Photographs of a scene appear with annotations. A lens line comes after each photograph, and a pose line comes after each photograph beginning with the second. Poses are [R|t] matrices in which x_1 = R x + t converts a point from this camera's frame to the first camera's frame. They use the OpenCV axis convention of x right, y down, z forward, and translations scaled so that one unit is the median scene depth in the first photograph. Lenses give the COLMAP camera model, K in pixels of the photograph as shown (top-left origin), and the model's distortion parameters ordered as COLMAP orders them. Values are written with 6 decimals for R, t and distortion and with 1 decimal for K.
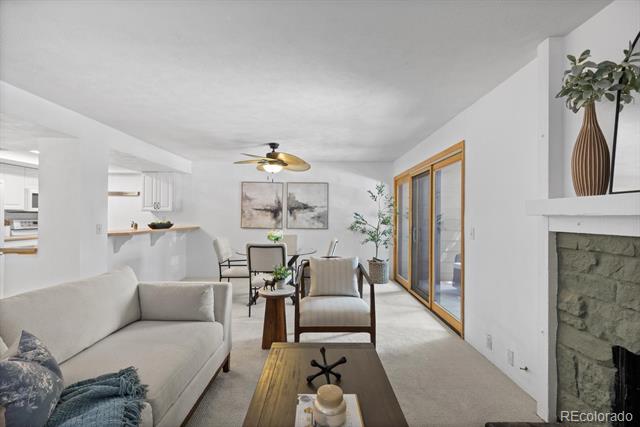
lens RADIAL K [[288.1, 0, 320.0], [0, 288.1, 214.7], [0, 0, 1]] dist [0.002546, -0.003244]
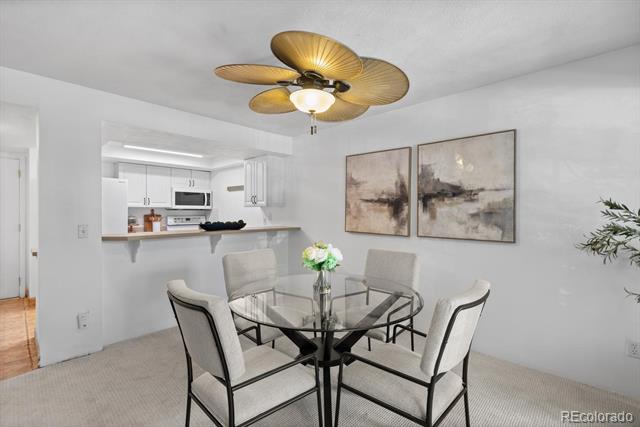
lens RADIAL K [[288.1, 0, 319.9], [0, 288.1, 212.2], [0, 0, 1]] dist [0.002546, -0.003244]
pose [[0.727611, -0.004999, -0.685972, 0.111109], [0.007675, 0.999970, 0.000854, 0.003731], [0.685947, -0.005886, 0.727628, 0.543693]]
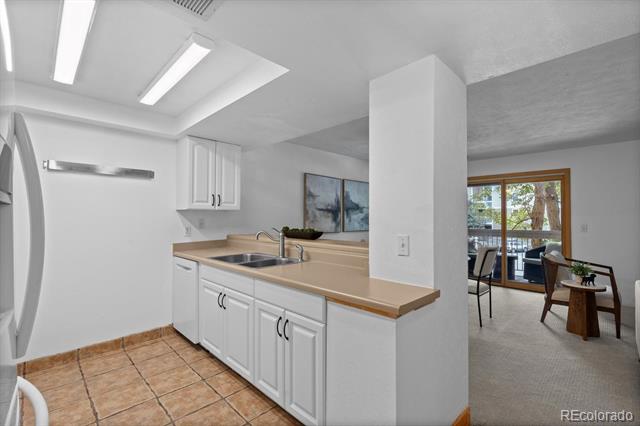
lens RADIAL K [[288.1, 0, 318.7], [0, 288.1, 212.8], [0, 0, 1]] dist [0.002546, -0.003244]
pose [[0.713098, 0.007210, 0.701027, -0.818242], [-0.002485, 0.999967, -0.007758, -0.002610], [-0.701059, 0.003790, 0.713093, 0.454363]]
